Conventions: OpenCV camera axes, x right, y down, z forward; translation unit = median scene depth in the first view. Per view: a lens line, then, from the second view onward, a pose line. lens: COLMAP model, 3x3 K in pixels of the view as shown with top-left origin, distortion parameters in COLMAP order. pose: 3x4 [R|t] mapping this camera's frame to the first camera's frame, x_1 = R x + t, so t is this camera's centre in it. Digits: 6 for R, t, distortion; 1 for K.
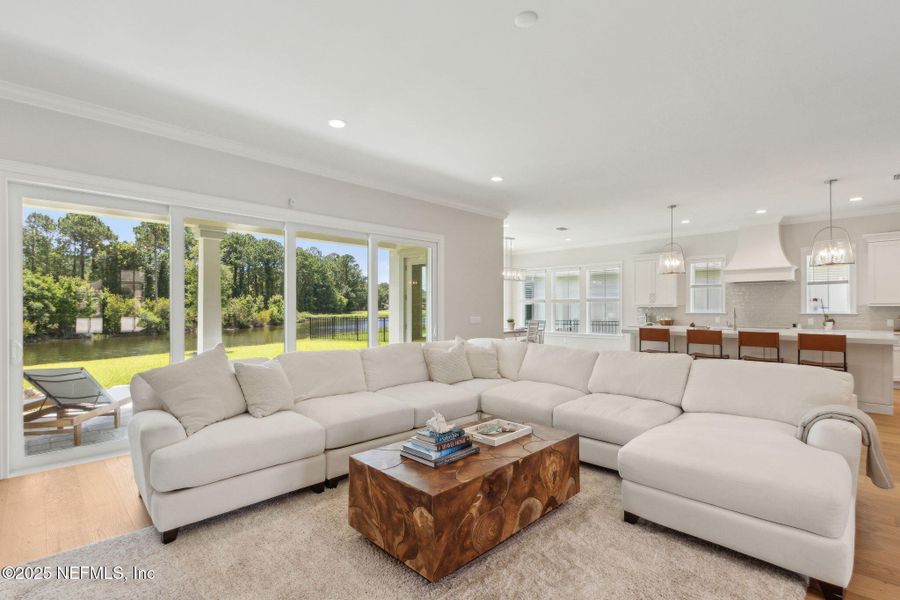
lens RADIAL K [[412.9, 0, 445.5], [0, 412.9, 303.6], [0, 0, 1]] dist [0.000356, -0.000779]
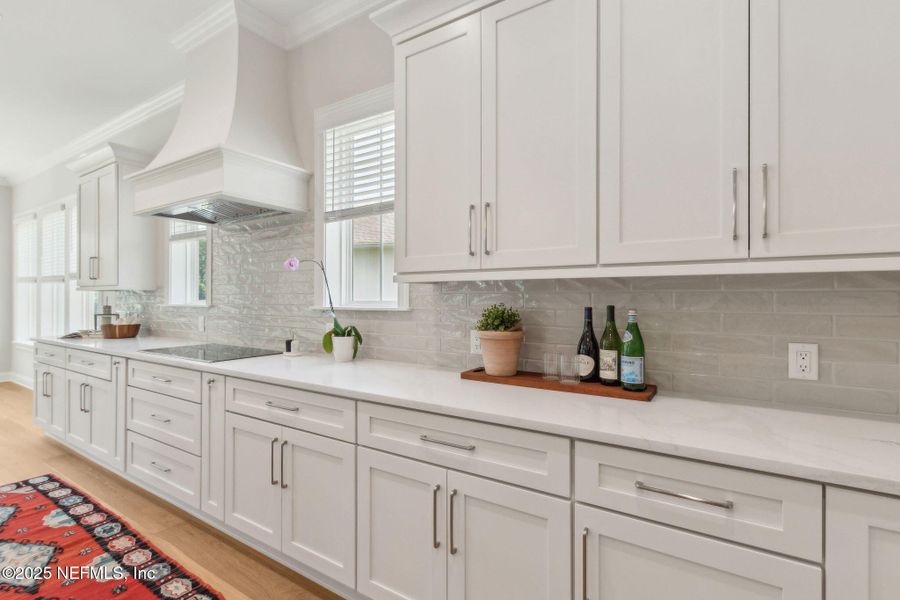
lens RADIAL K [[429.6, 0, 441.4], [0, 429.6, 295.1], [0, 0, 1]] dist [-0.001083, 0.000086]
pose [[0.977520, 0.004557, 0.210792, 1.328421], [-0.005244, 0.999983, 0.002702, 0.017808], [-0.210776, -0.003746, 0.977527, 0.960019]]
